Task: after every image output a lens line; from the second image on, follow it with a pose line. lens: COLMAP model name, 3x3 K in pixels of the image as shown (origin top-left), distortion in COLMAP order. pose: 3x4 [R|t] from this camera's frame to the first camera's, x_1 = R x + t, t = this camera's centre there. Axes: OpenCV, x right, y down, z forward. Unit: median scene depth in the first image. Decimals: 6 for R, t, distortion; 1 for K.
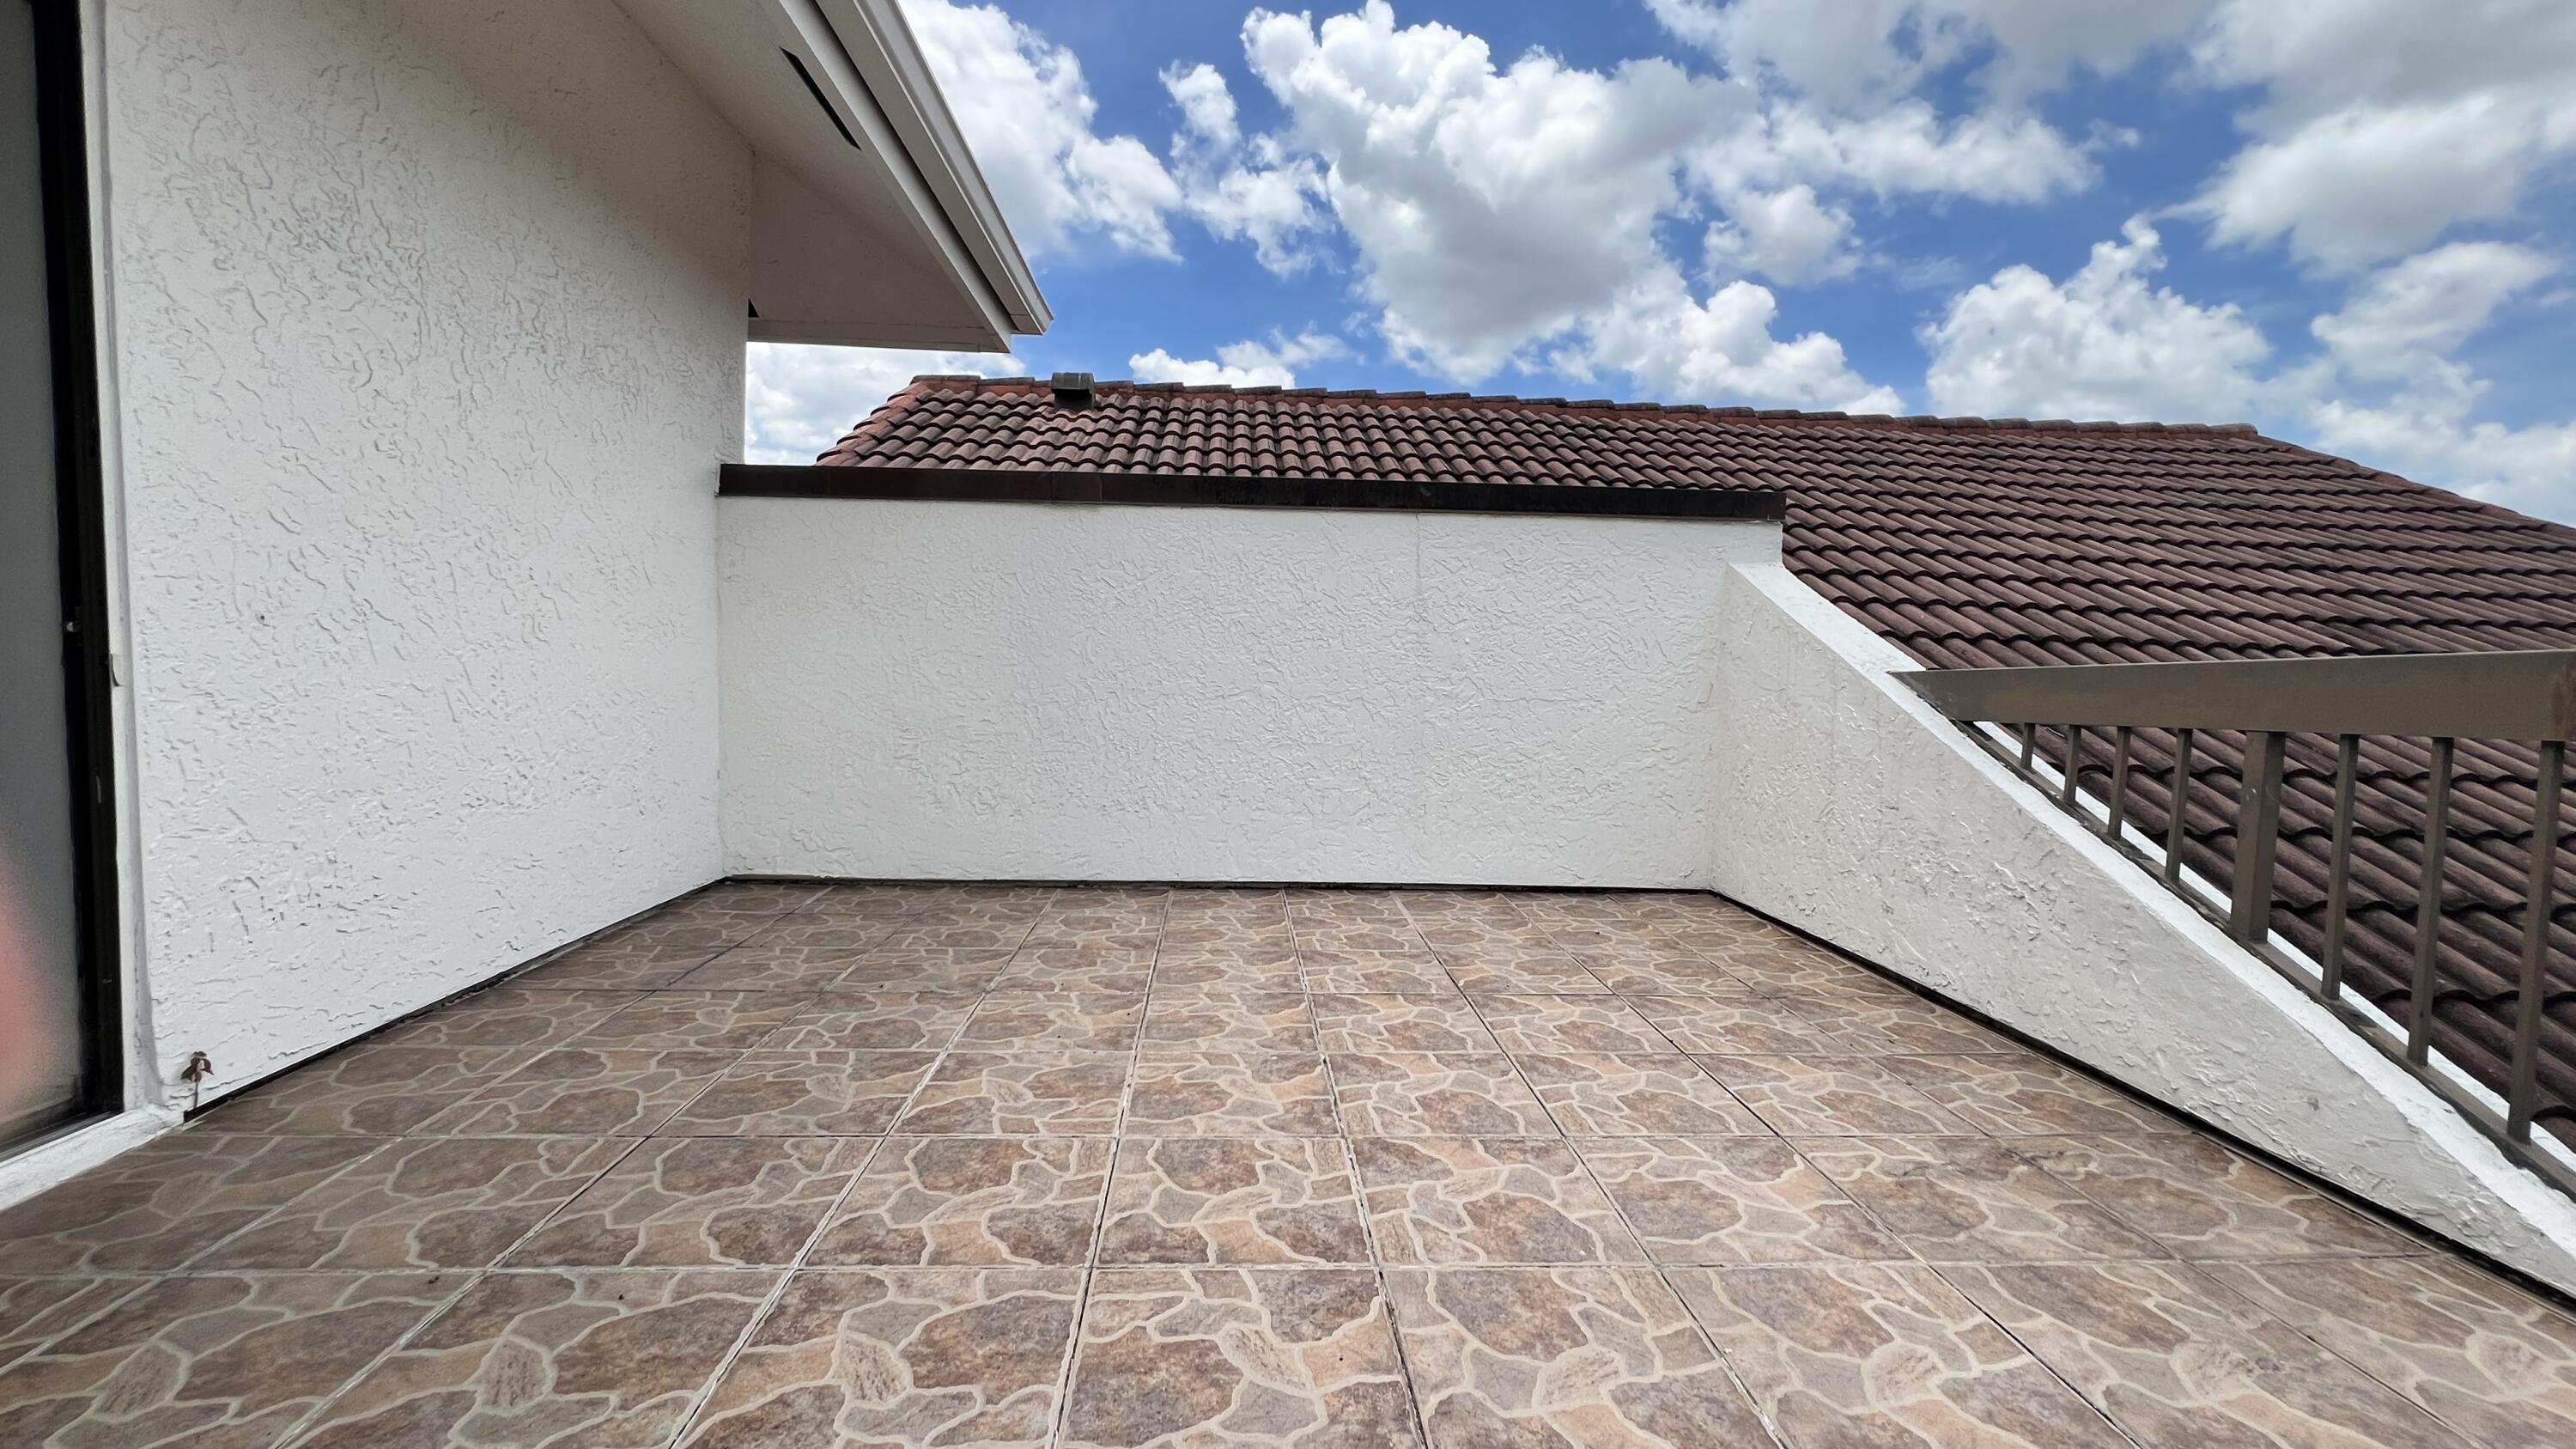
lens RADIAL K [[1028.4, 0, 1283.6], [0, 1028.4, 725.3], [0, 0, 1]] dist [0.001233, 0.000356]
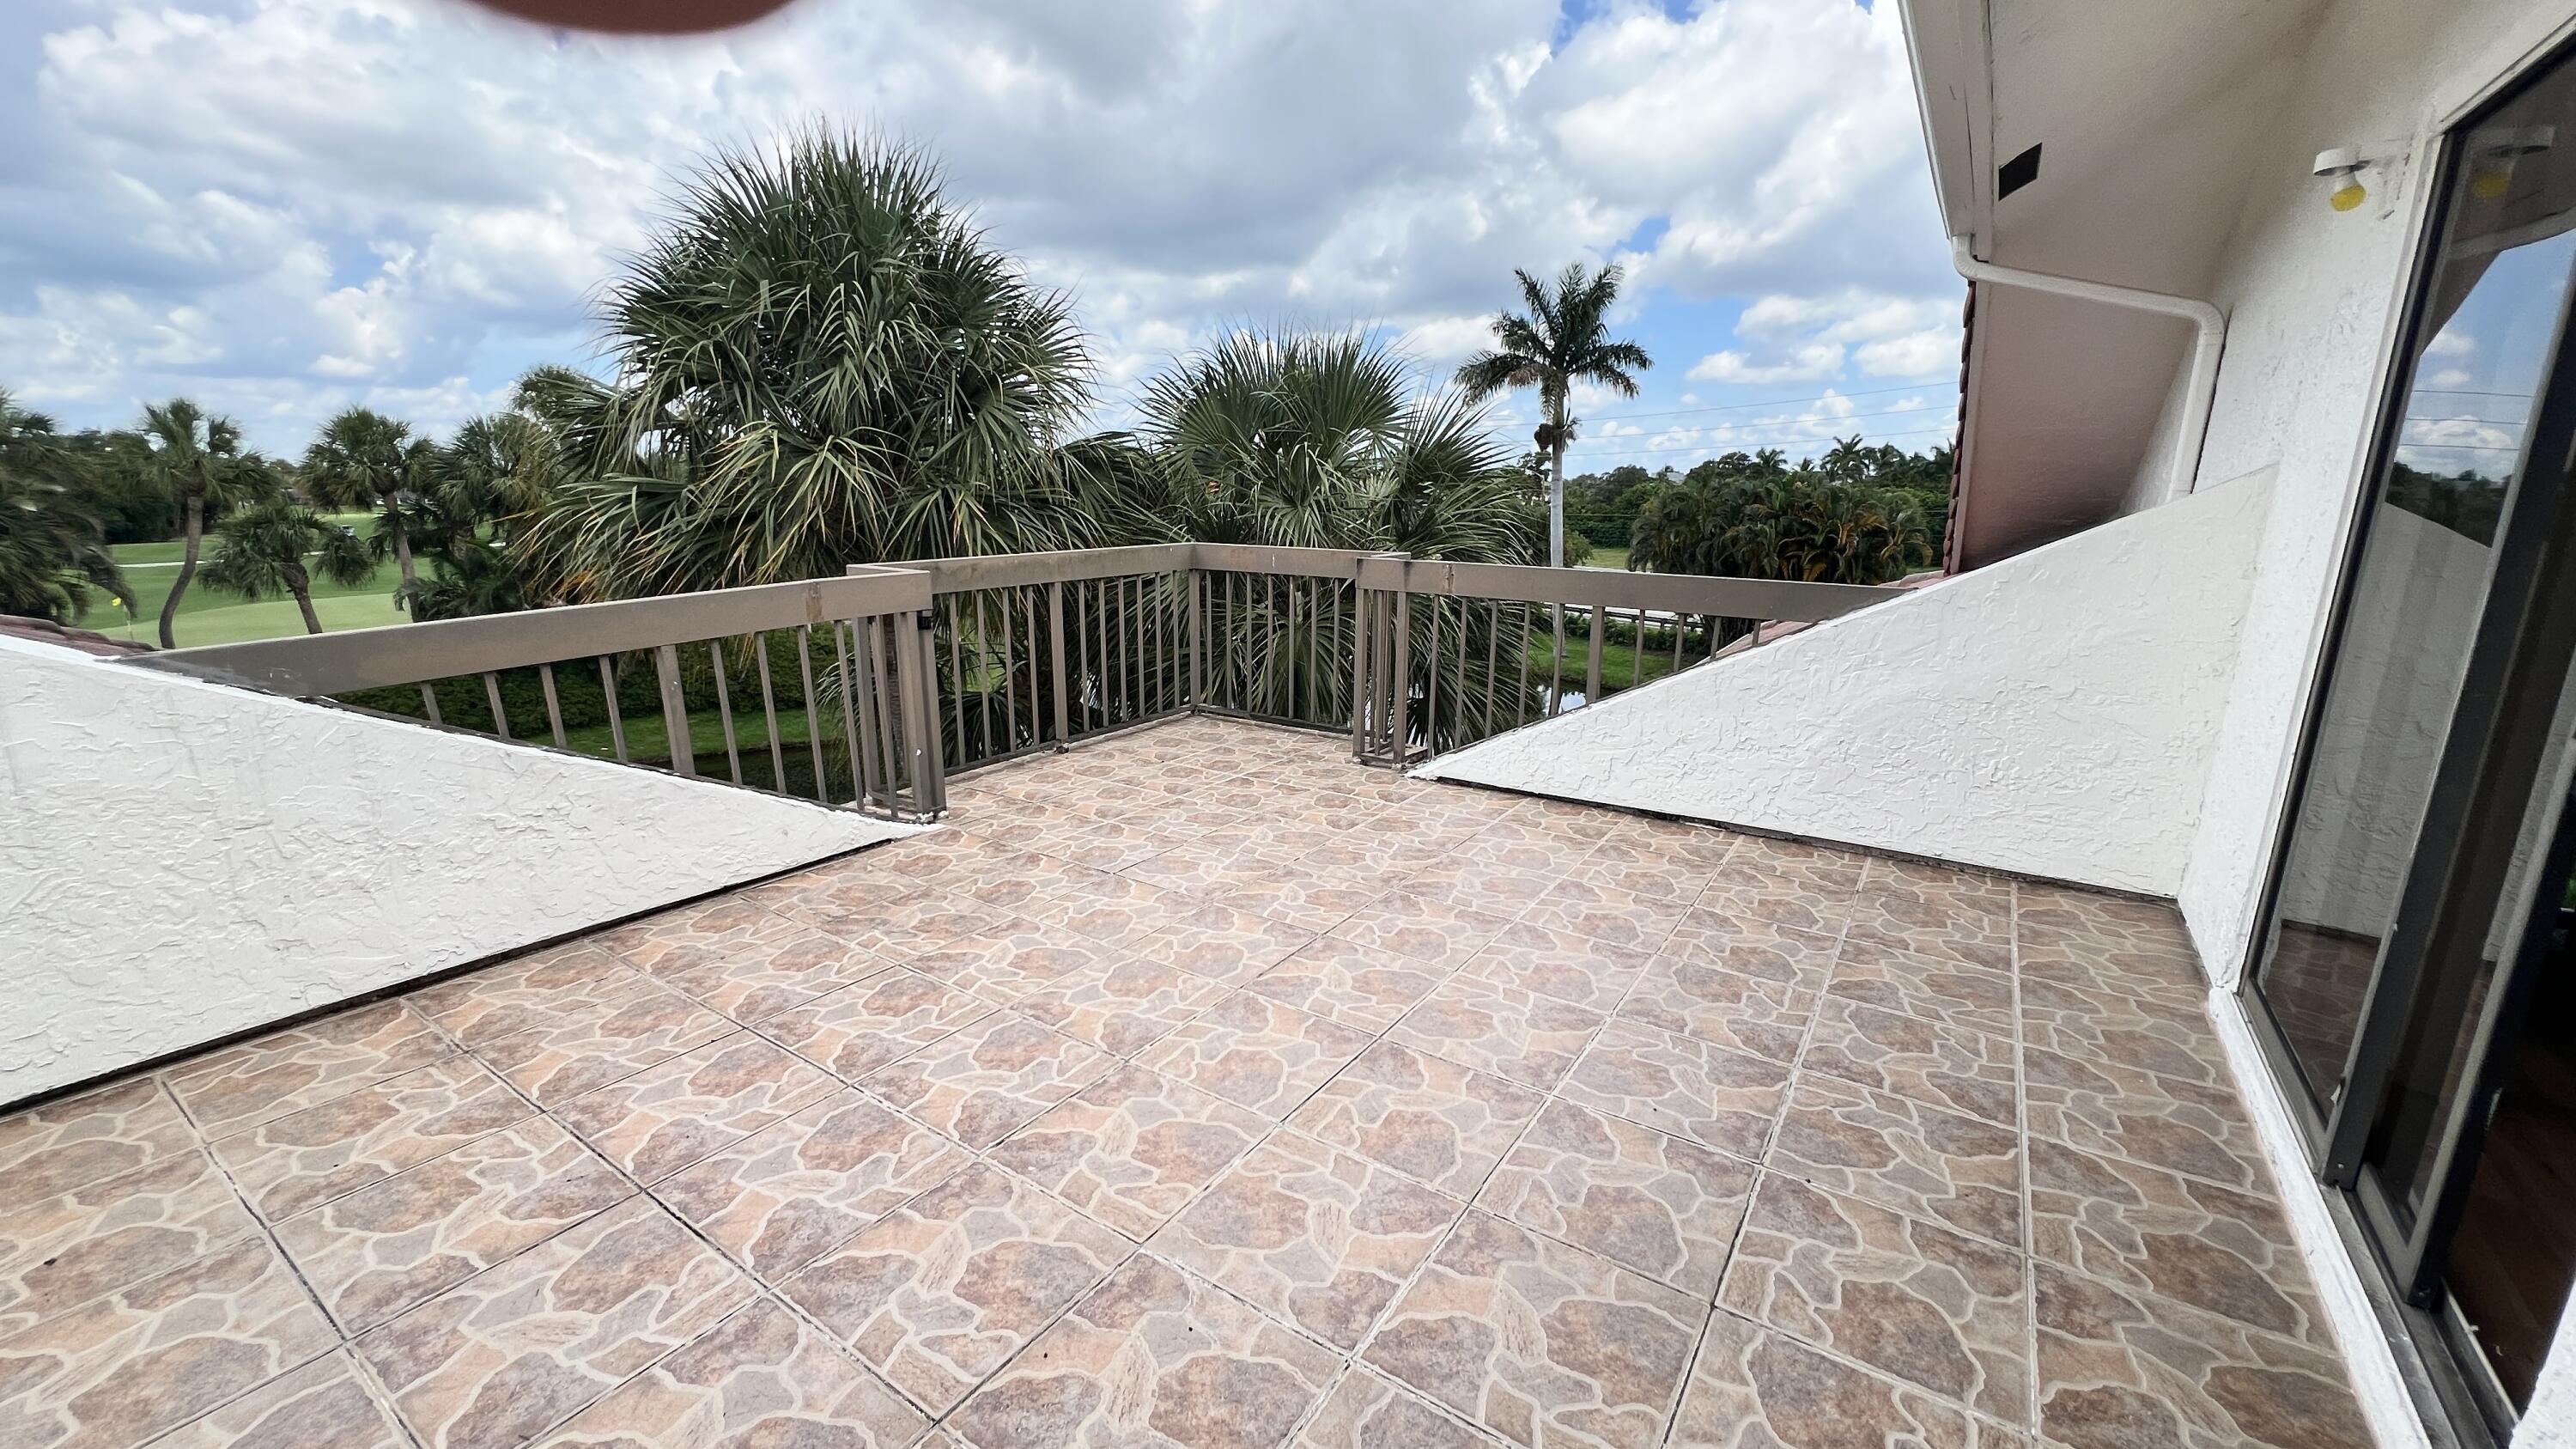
lens RADIAL K [[1028.4, 0, 1288.6], [0, 1028.4, 729.6], [0, 0, 1]] dist [0.001233, 0.000356]
pose [[-0.787822, -0.167473, 0.592697, -0.601072], [0.014962, 0.956834, 0.290251, -0.257614], [-0.615721, 0.237534, -0.751309, 1.380430]]
